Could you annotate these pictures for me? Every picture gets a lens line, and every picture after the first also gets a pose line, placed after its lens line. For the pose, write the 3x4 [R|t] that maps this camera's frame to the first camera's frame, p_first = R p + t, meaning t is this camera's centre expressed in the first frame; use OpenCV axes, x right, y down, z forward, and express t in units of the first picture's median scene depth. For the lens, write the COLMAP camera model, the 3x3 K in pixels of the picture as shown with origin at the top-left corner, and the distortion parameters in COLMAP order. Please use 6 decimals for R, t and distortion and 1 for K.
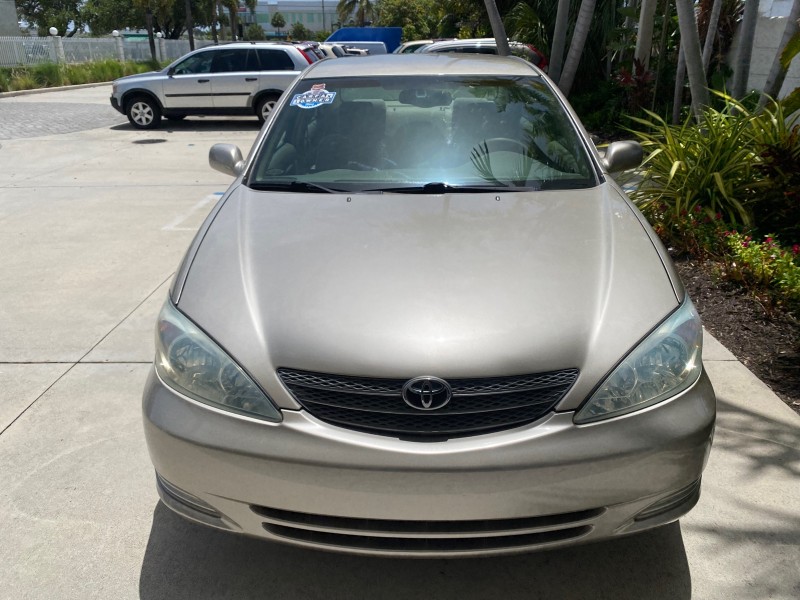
lens RADIAL K [[616.2, 0, 397.5], [0, 616.2, 297.5], [0, 0, 1]] dist [0.011302, -0.013597]
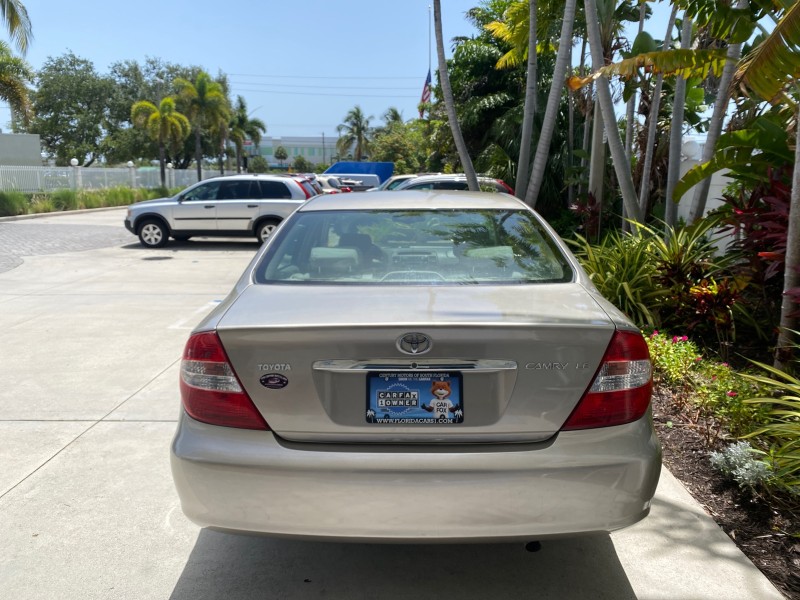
lens RADIAL K [[616.2, 0, 396.4], [0, 616.2, 302.4], [0, 0, 1]] dist [0.011302, -0.013597]
pose [[0.999936, 0.008912, 0.007009, 0.018206], [-0.007462, 0.982717, -0.184964, 0.023828], [-0.008536, 0.184900, 0.982720, -0.070065]]
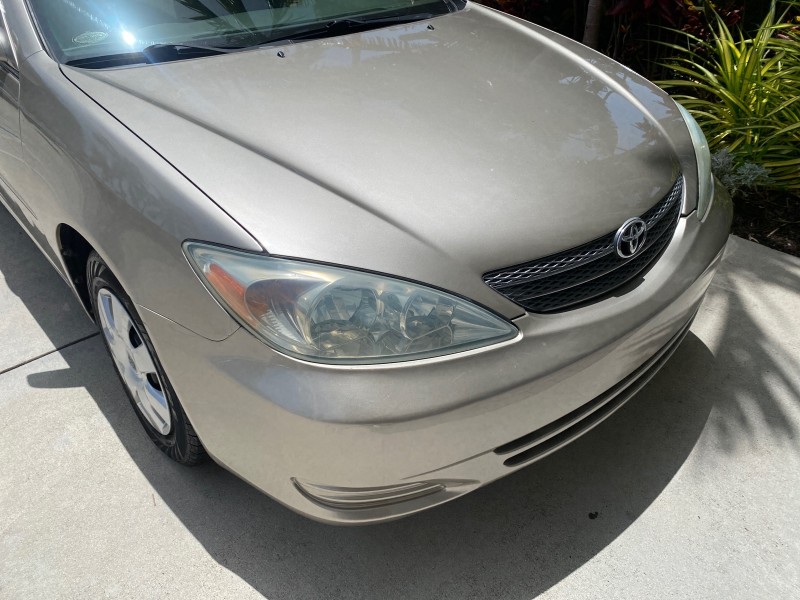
lens RADIAL K [[616.2, 0, 400.1], [0, 616.2, 295.1], [0, 0, 1]] dist [0.011302, -0.013597]
pose [[0.727268, -0.370438, 0.577803, -0.087665], [0.245564, 0.926556, 0.284943, -0.012573], [-0.640921, -0.065342, 0.764821, 0.060214]]
